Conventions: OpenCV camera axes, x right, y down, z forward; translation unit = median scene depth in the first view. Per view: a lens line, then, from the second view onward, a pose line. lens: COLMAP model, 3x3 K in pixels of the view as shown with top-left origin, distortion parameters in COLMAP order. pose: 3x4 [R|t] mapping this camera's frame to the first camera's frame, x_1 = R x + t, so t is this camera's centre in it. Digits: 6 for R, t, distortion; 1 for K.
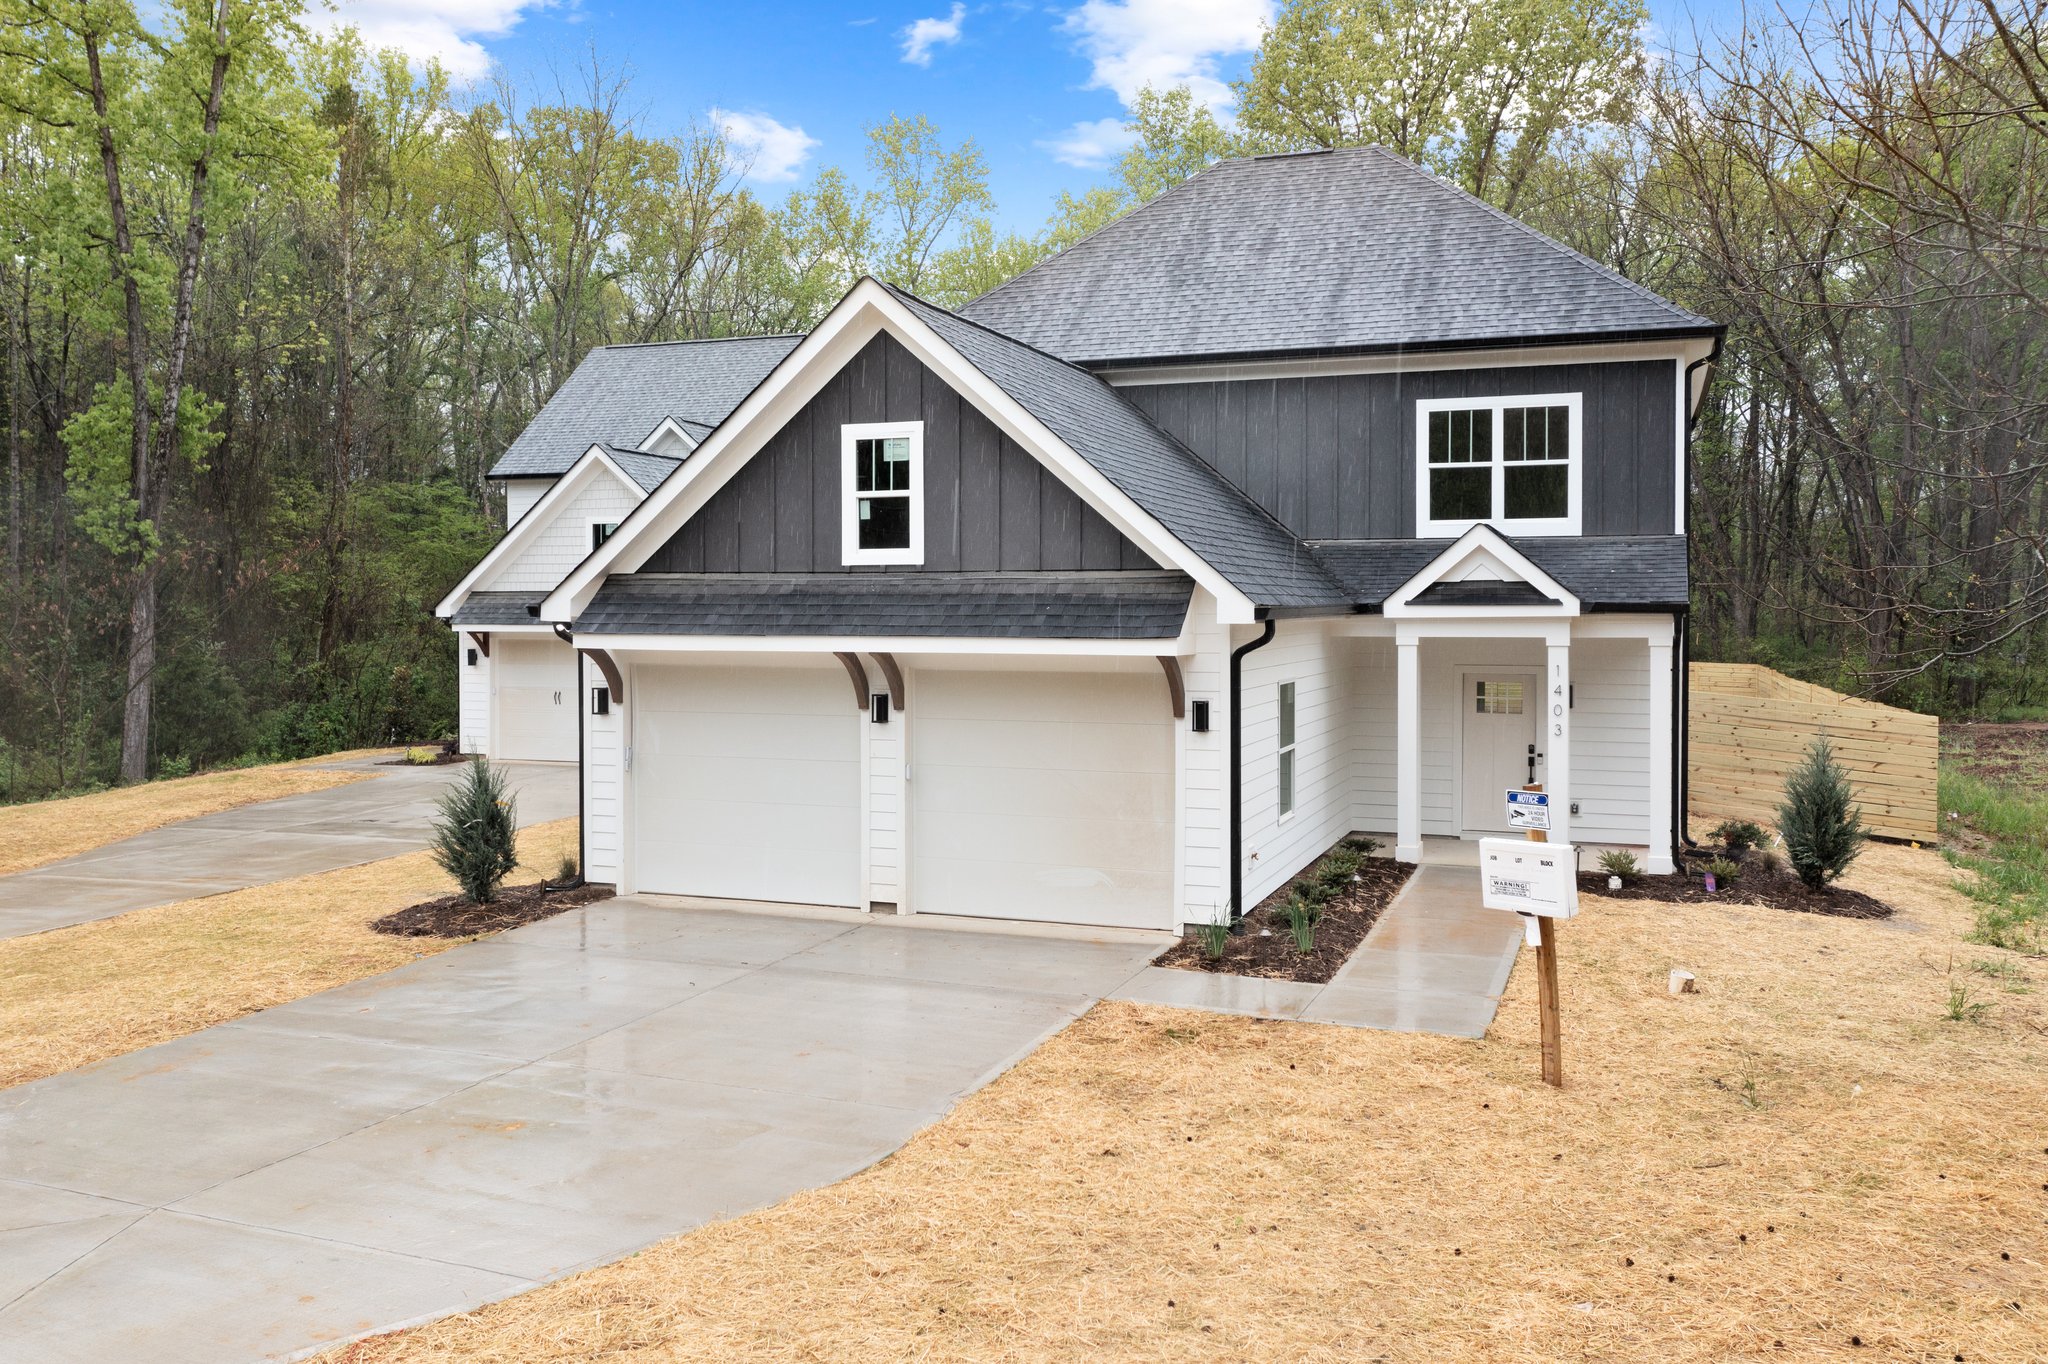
lens RADIAL K [[1654.2, 0, 1019.4], [0, 1654.2, 617.3], [0, 0, 1]] dist [-0.000512, 0.003203]
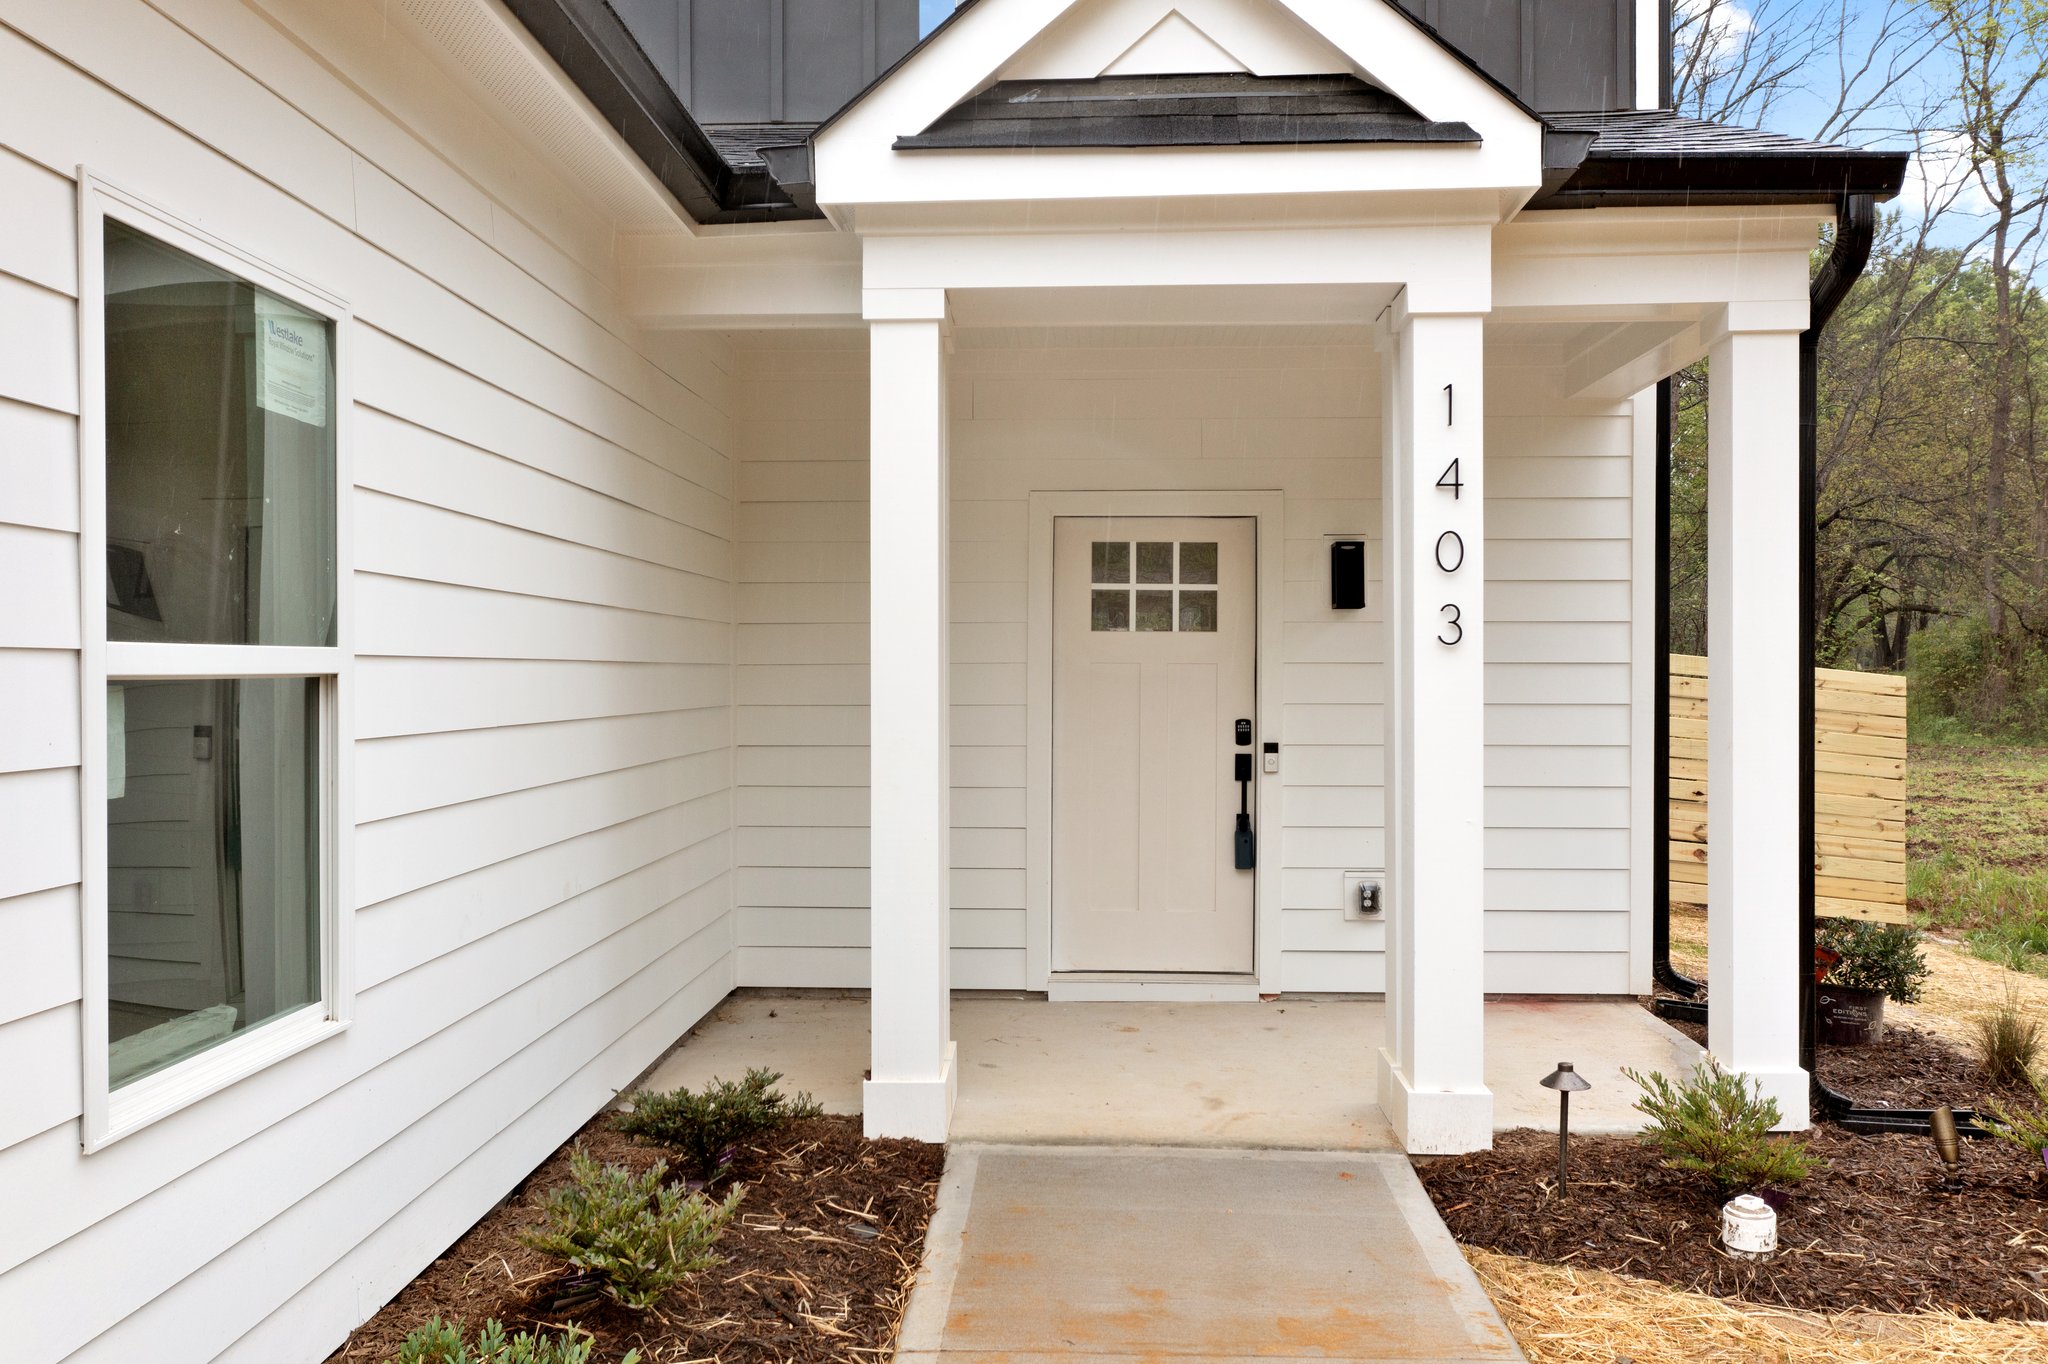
lens RADIAL K [[1622.7, 0, 1024.0], [0, 1622.7, 682.0], [0, 0, 1]] dist [-0.004237, -0.003023]
pose [[0.949177, -0.002188, 0.314735, 0.193520], [0.002562, 0.999996, -0.000772, 0.085138], [-0.314732, 0.001539, 0.949179, 0.846704]]
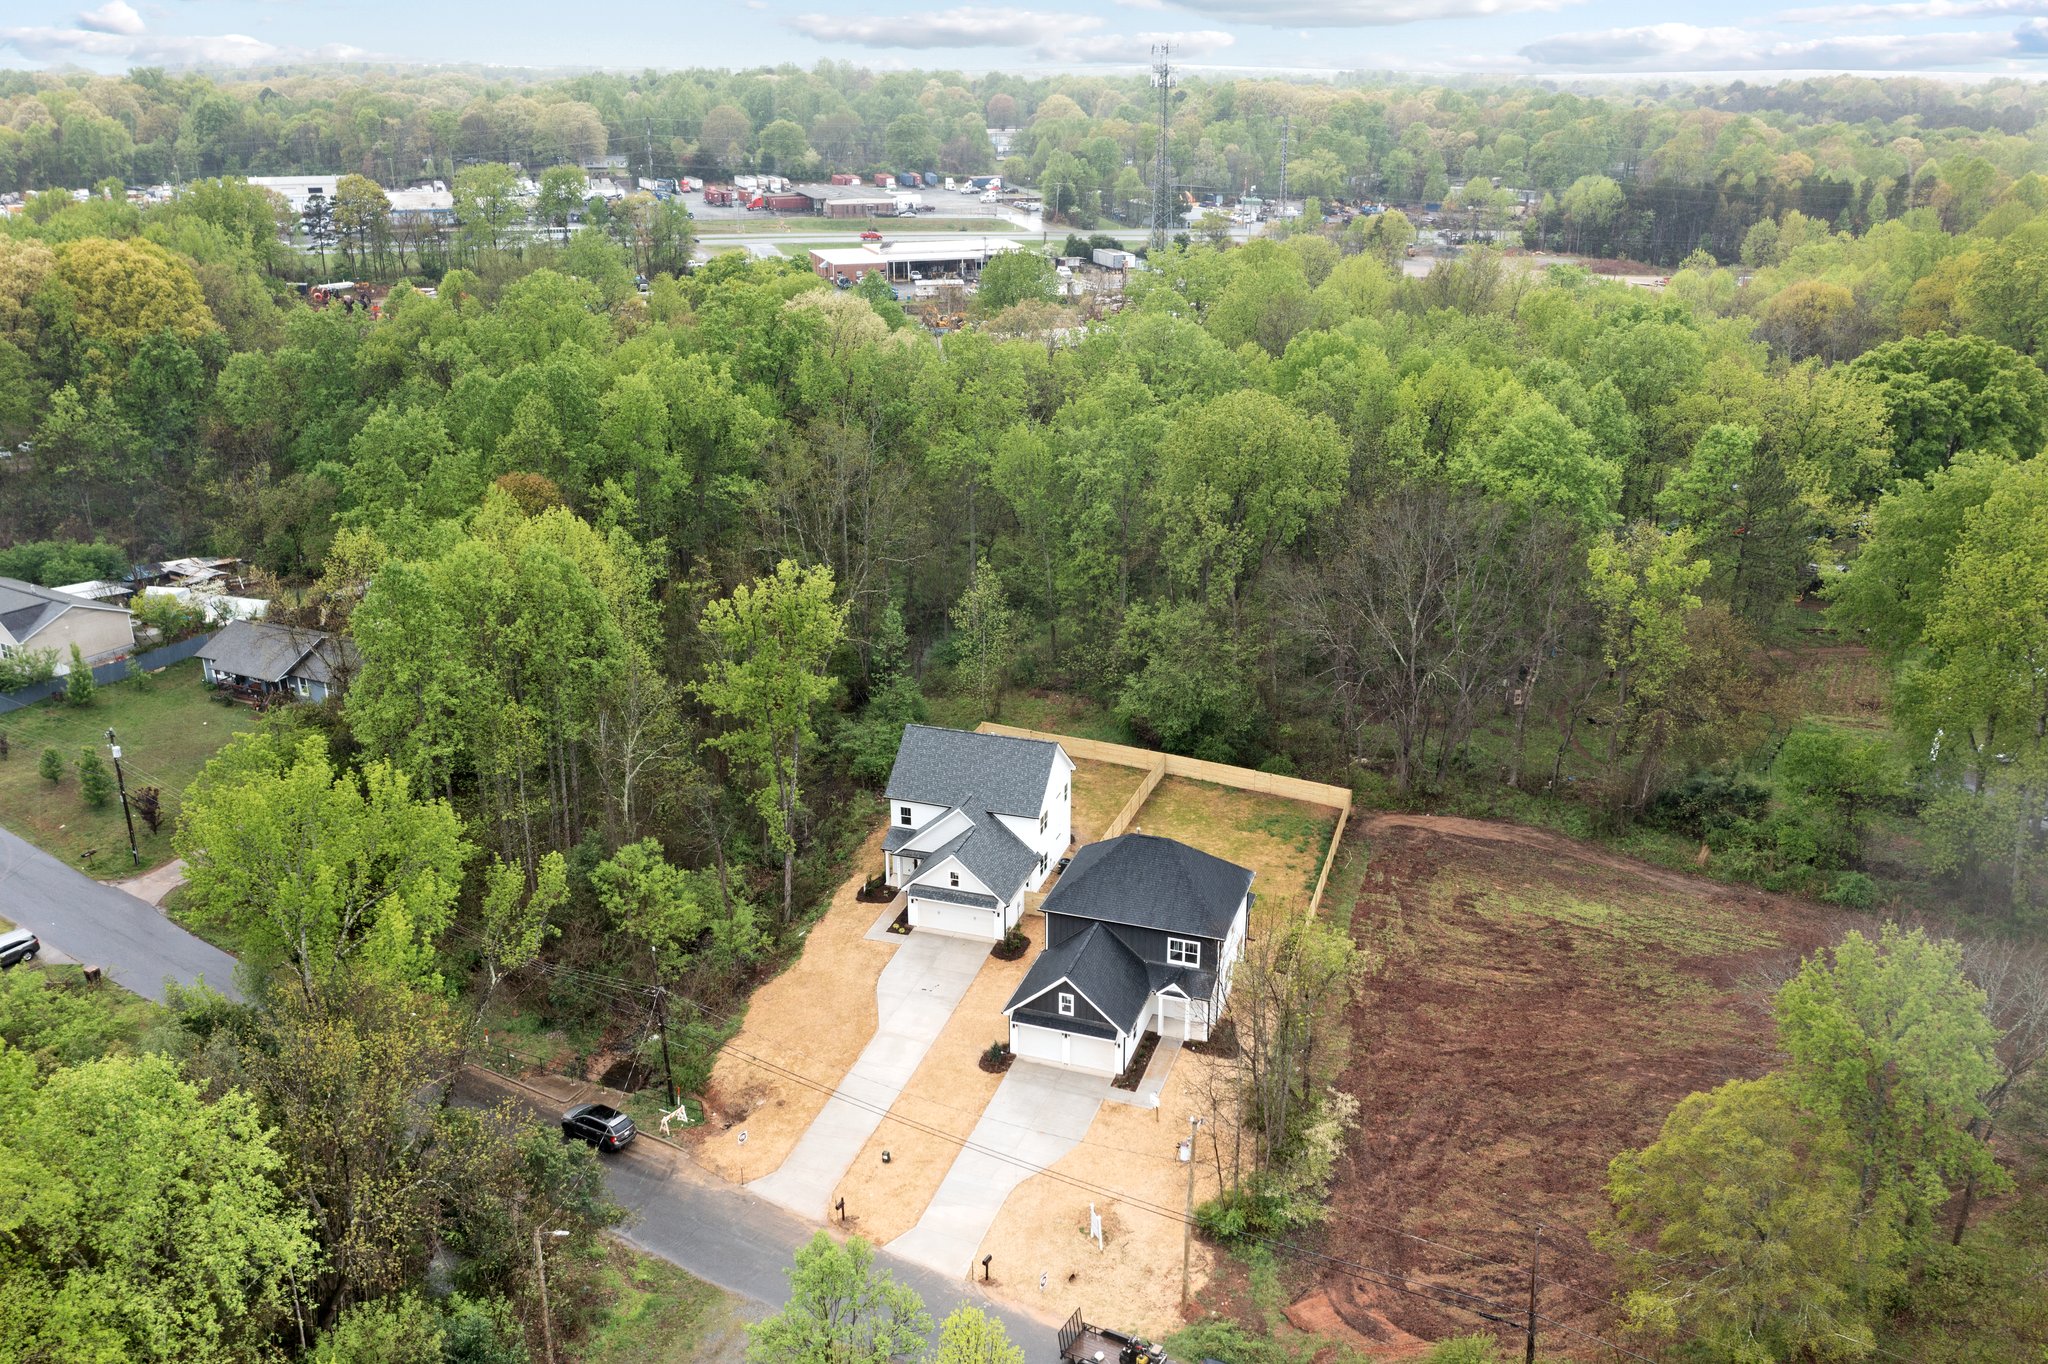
lens RADIAL K [[1622.7, 0, 1024.0], [0, 1622.7, 682.0], [0, 0, 1]] dist [-0.004237, -0.003023]
pose [[0.999599, -0.014336, 0.024413, -0.345409], [0.004851, 0.936298, 0.351174, -3.069244], [-0.027892, -0.350915, 0.935992, -3.862998]]
